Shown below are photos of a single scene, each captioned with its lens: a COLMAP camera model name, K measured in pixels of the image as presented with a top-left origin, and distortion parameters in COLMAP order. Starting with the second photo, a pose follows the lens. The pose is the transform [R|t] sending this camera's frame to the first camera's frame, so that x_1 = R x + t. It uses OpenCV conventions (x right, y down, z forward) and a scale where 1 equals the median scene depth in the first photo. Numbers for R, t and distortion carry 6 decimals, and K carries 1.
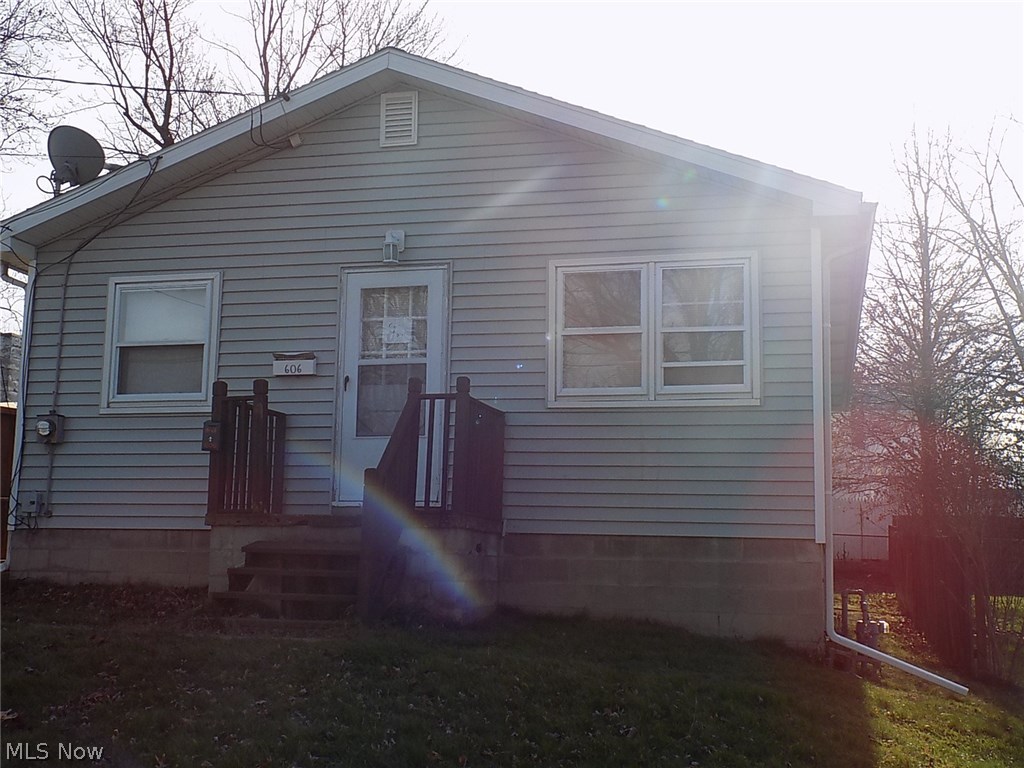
lens RADIAL K [[1205.6, 0, 511.3], [0, 1205.6, 378.3], [0, 0, 1]] dist [0.069861, 0.000000]
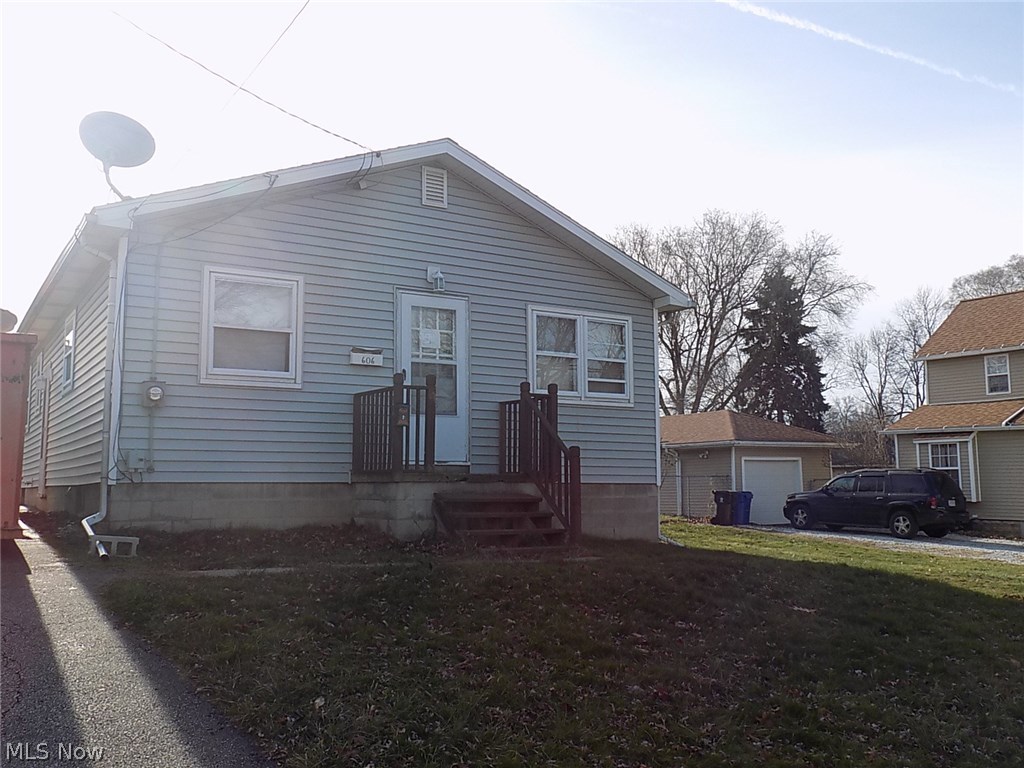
lens RADIAL K [[905.6, 0, 511.7], [0, 905.6, 387.5], [0, 0, 1]] dist [-0.000107, 0.001067]
pose [[0.707346, 0.060966, 0.704233, -0.747812], [-0.081272, 0.996681, -0.004653, 0.013269], [-0.702180, -0.053943, 0.709953, 0.184039]]
